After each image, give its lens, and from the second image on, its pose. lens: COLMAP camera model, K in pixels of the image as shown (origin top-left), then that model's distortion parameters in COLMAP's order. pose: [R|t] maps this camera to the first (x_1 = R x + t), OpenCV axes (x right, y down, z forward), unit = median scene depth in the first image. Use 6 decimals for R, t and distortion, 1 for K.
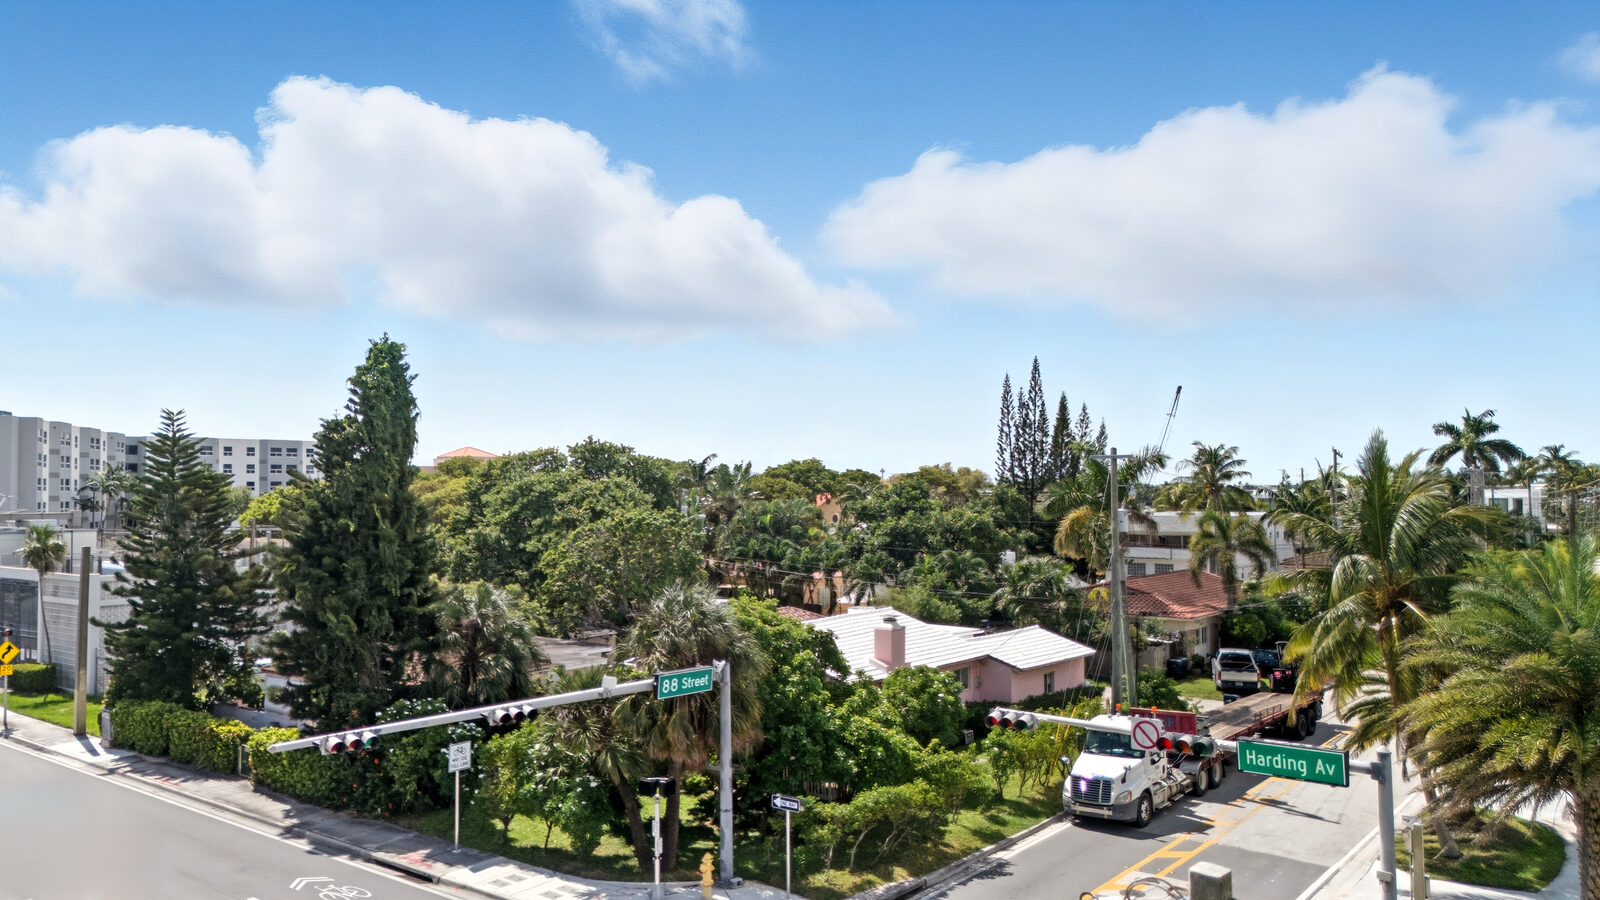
lens RADIAL K [[1155.7, 0, 803.3], [0, 1155.7, 457.8], [0, 0, 1]] dist [0.064856, -0.077644]
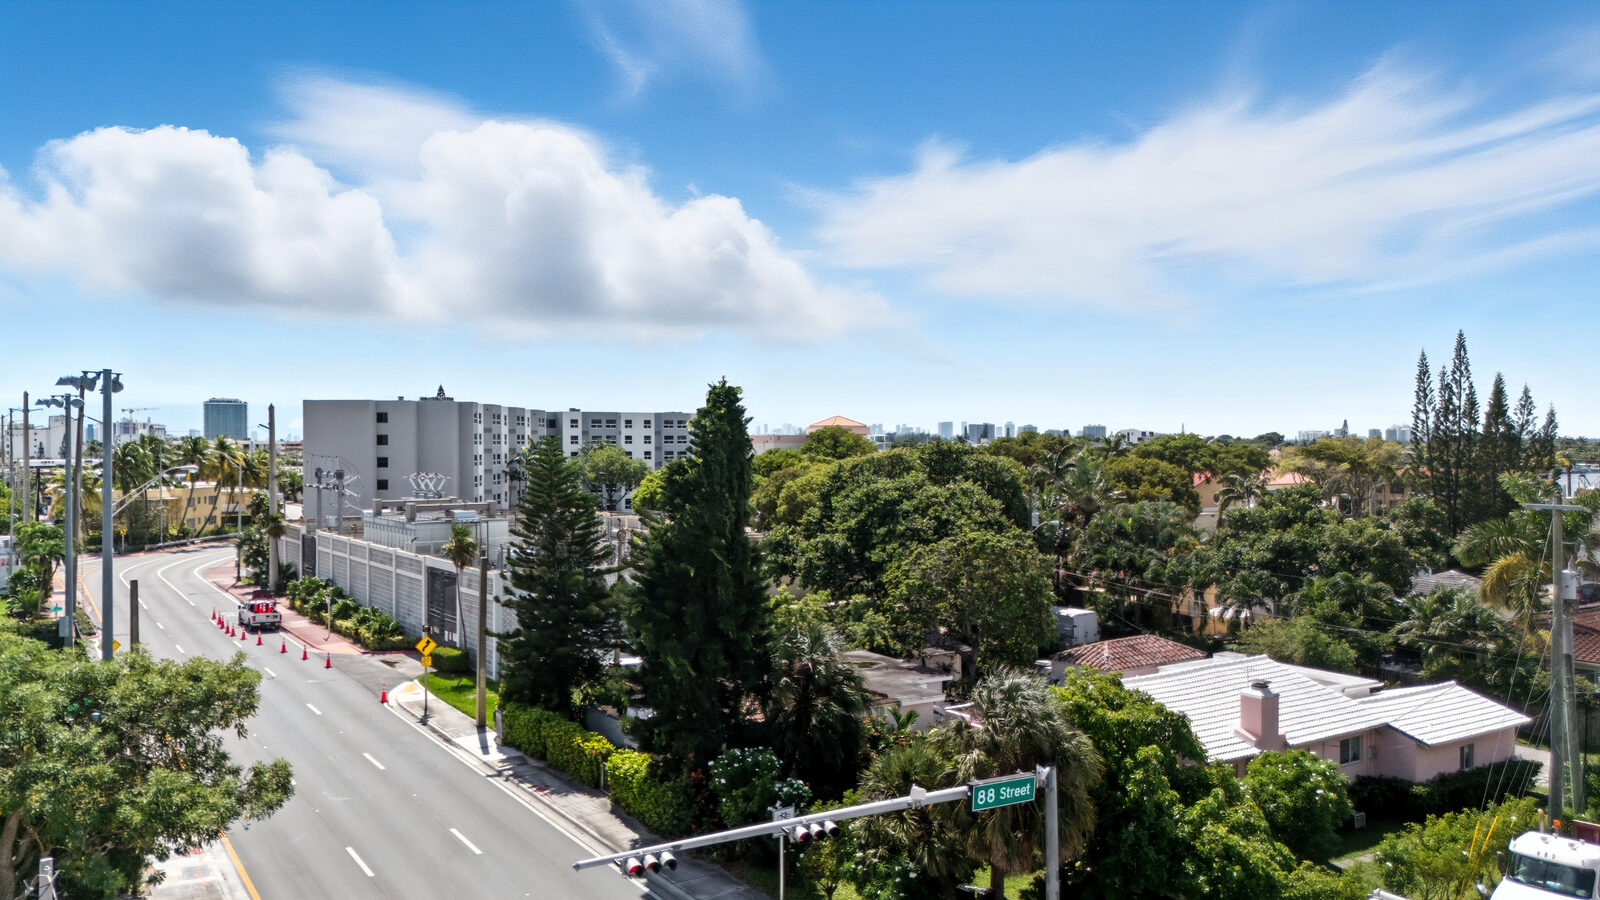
lens RADIAL K [[1165.8, 0, 799.1], [0, 1165.8, 446.1], [0, 0, 1]] dist [0.048258, -0.049810]
pose [[0.949495, 0.003762, -0.313759, 0.021603], [0.004665, 0.999648, 0.026103, -0.066102], [0.313747, -0.026248, 0.949144, 0.049034]]
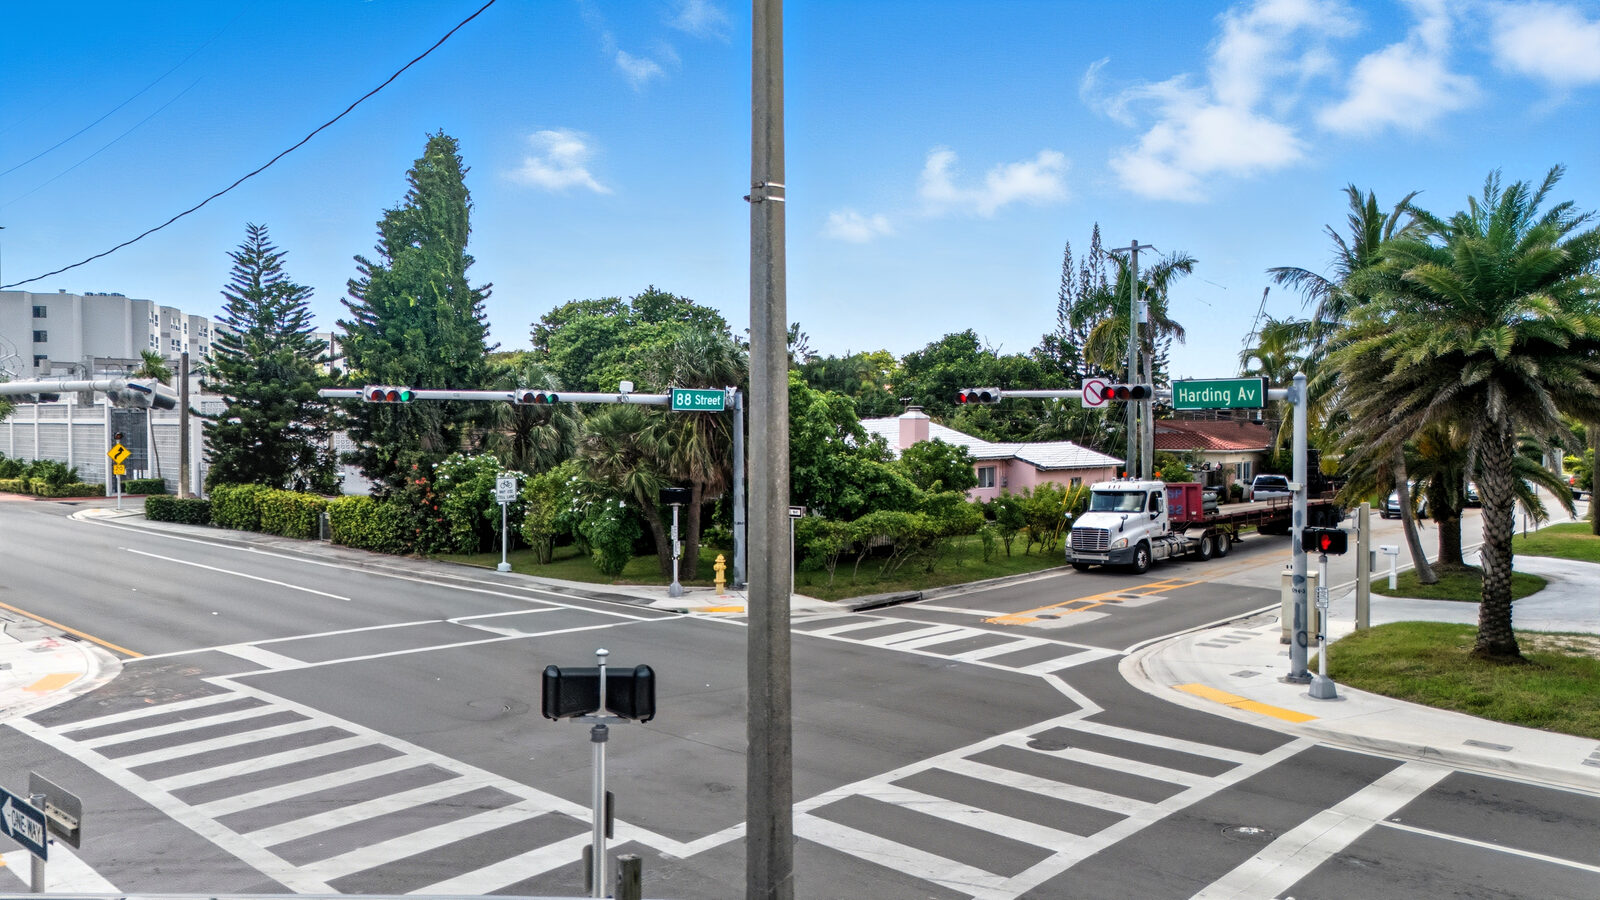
lens RADIAL K [[1149.5, 0, 800.0], [0, 1149.5, 450.0], [0, 0, 1]] dist [0.045866, -0.050041]
pose [[0.997269, 0.009385, -0.073250, 0.046561], [-0.004629, 0.997885, 0.064832, 0.107707], [0.073704, -0.064316, 0.995204, -0.047343]]
